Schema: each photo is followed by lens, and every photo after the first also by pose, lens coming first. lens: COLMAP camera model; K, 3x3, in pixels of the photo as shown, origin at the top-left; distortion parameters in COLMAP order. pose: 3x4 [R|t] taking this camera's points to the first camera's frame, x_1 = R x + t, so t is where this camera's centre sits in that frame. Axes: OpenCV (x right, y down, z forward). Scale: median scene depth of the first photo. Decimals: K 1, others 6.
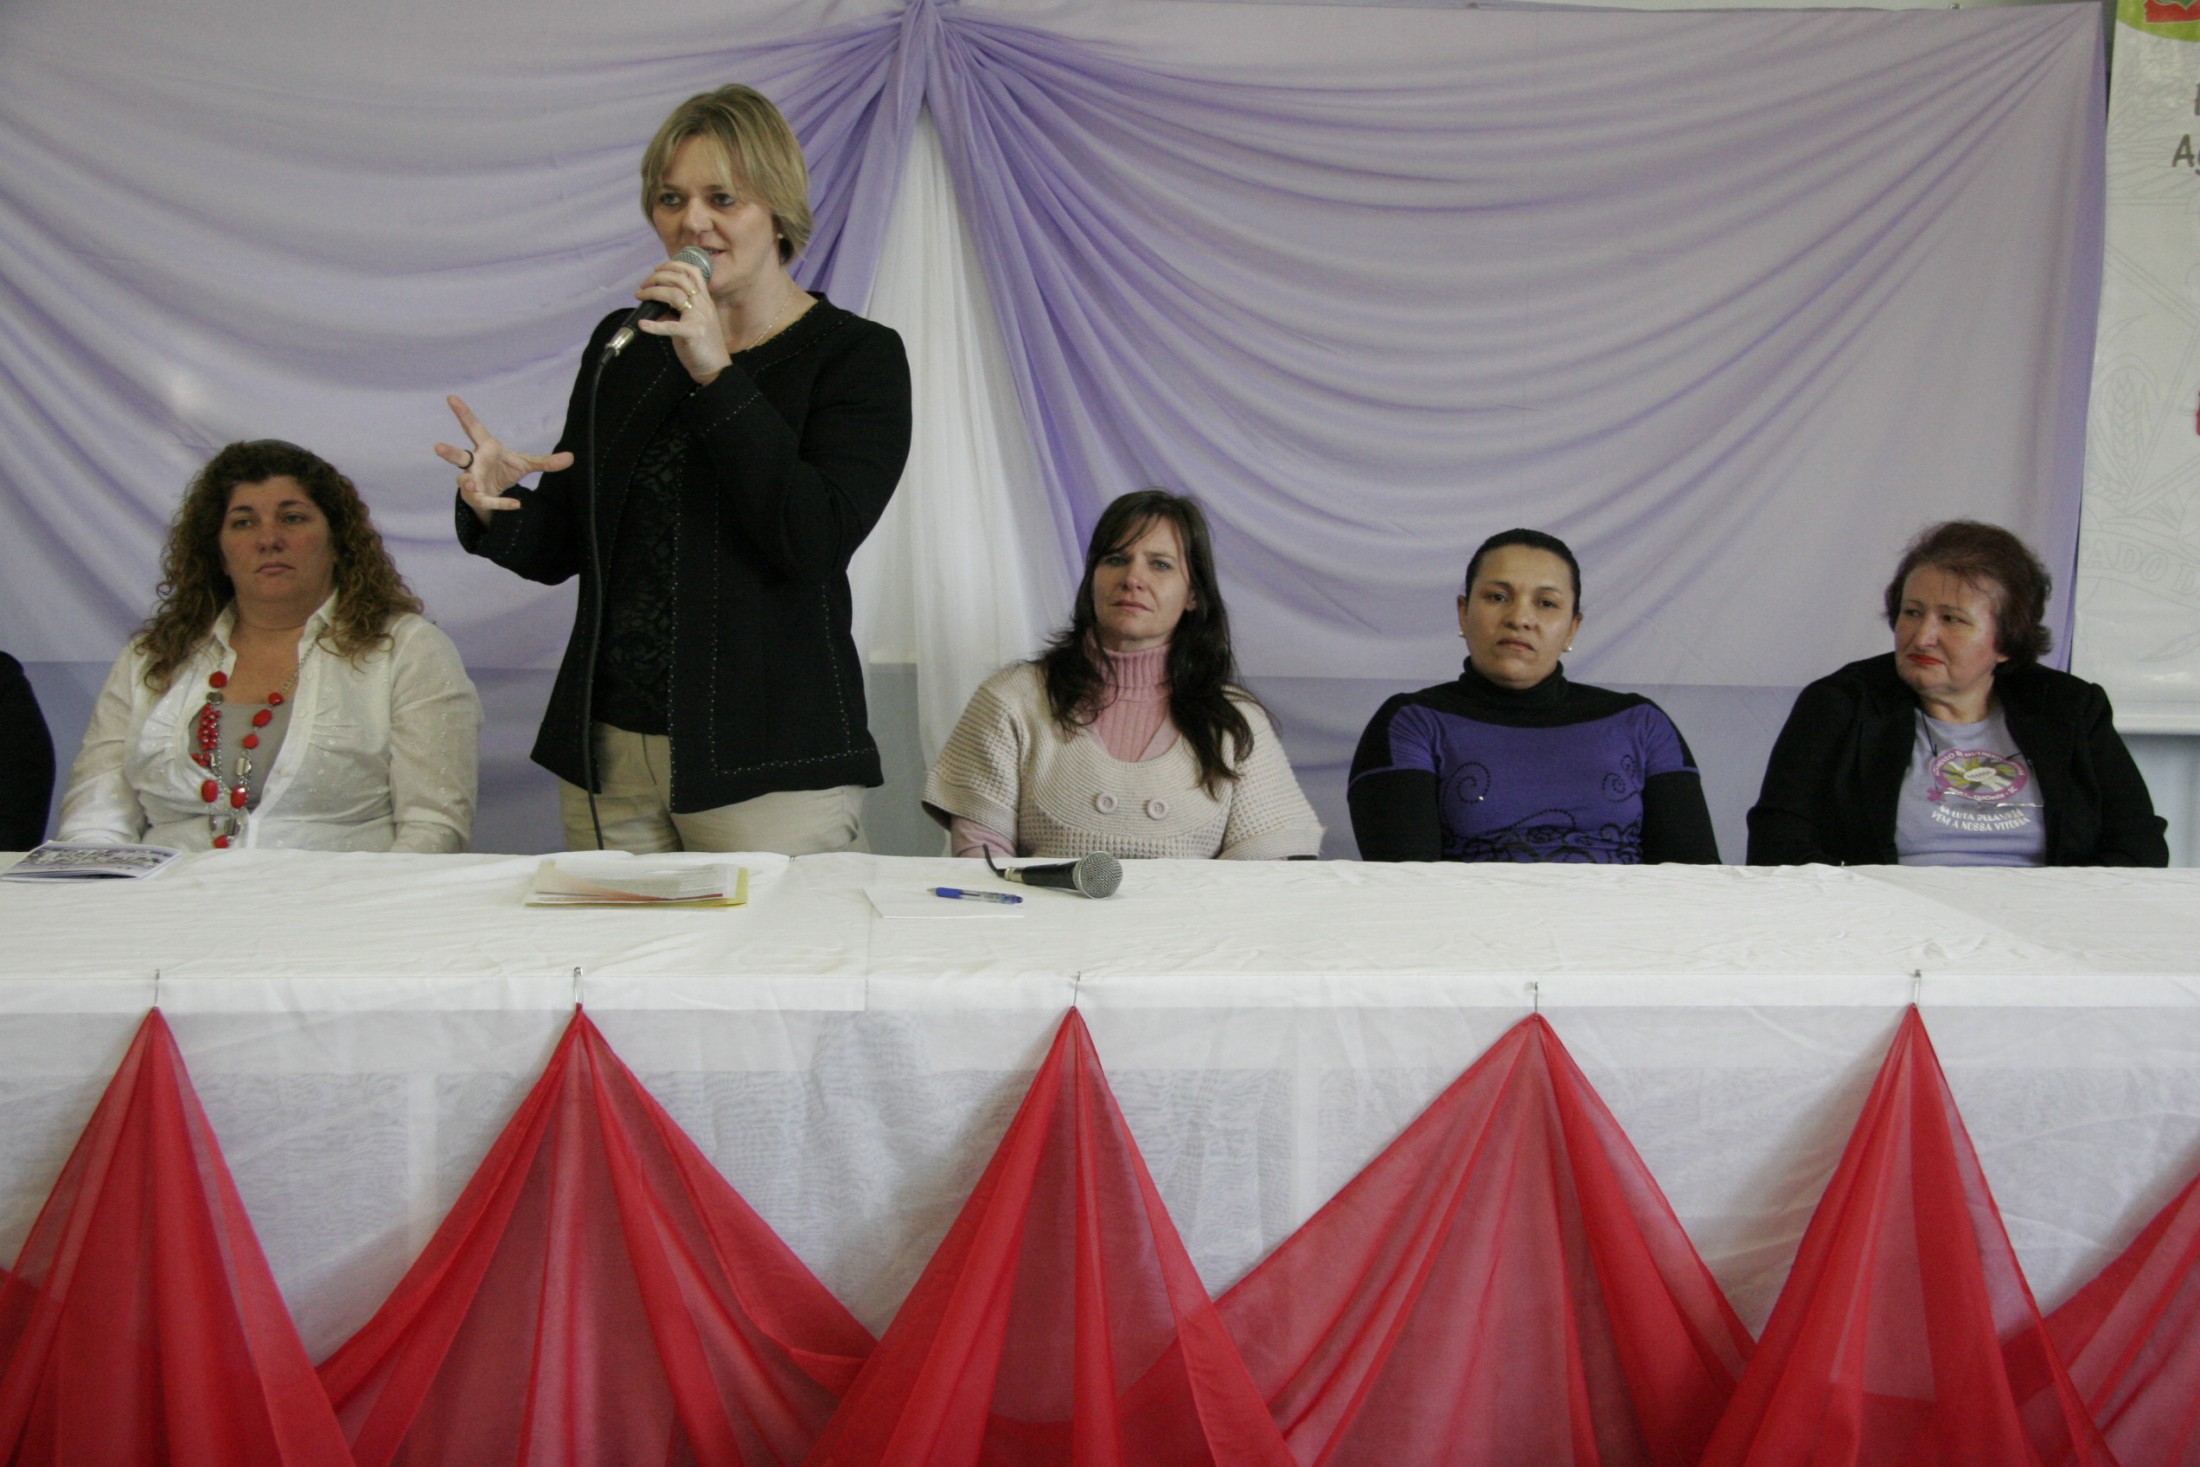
lens RADIAL K [[2464.6, 0, 1100.0], [0, 2464.6, 733.5], [0, 0, 1]] dist [0.088388, -0.000202]
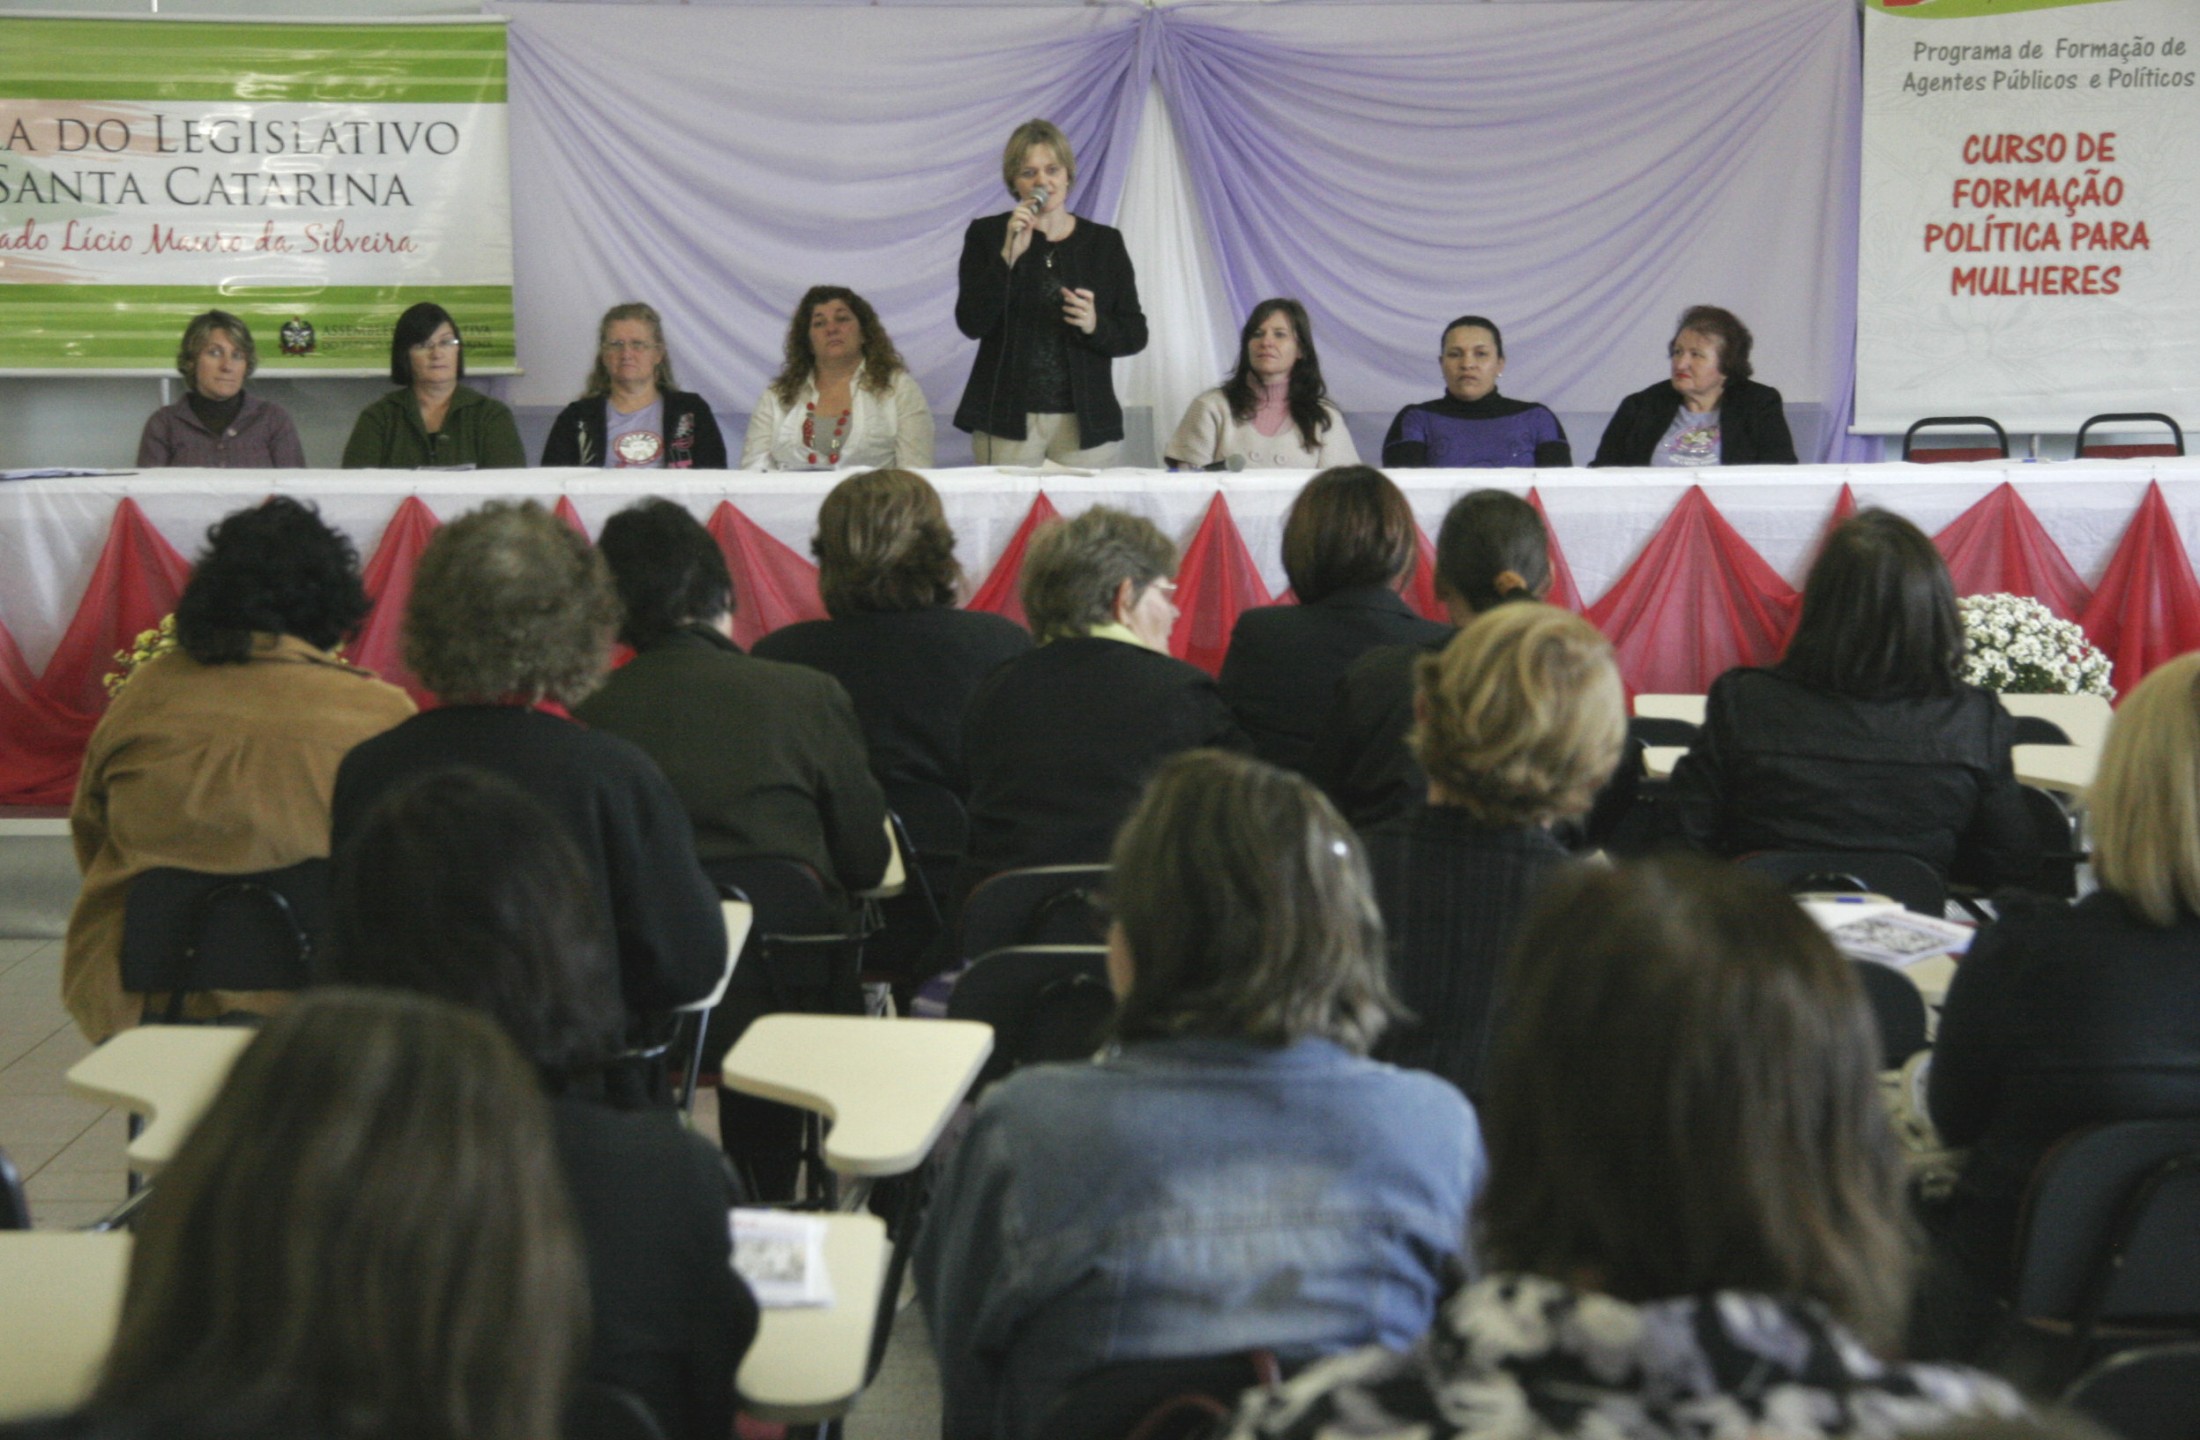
lens RADIAL K [[4068.1, 0, 1041.7], [0, 4068.1, 717.1], [0, 0, 1]] dist [0.264863, -0.122361]
pose [[0.997222, -0.010988, -0.073669, 0.065431], [0.011425, 0.999919, 0.005522, 0.204244], [0.073602, -0.006348, 0.997267, -2.164428]]
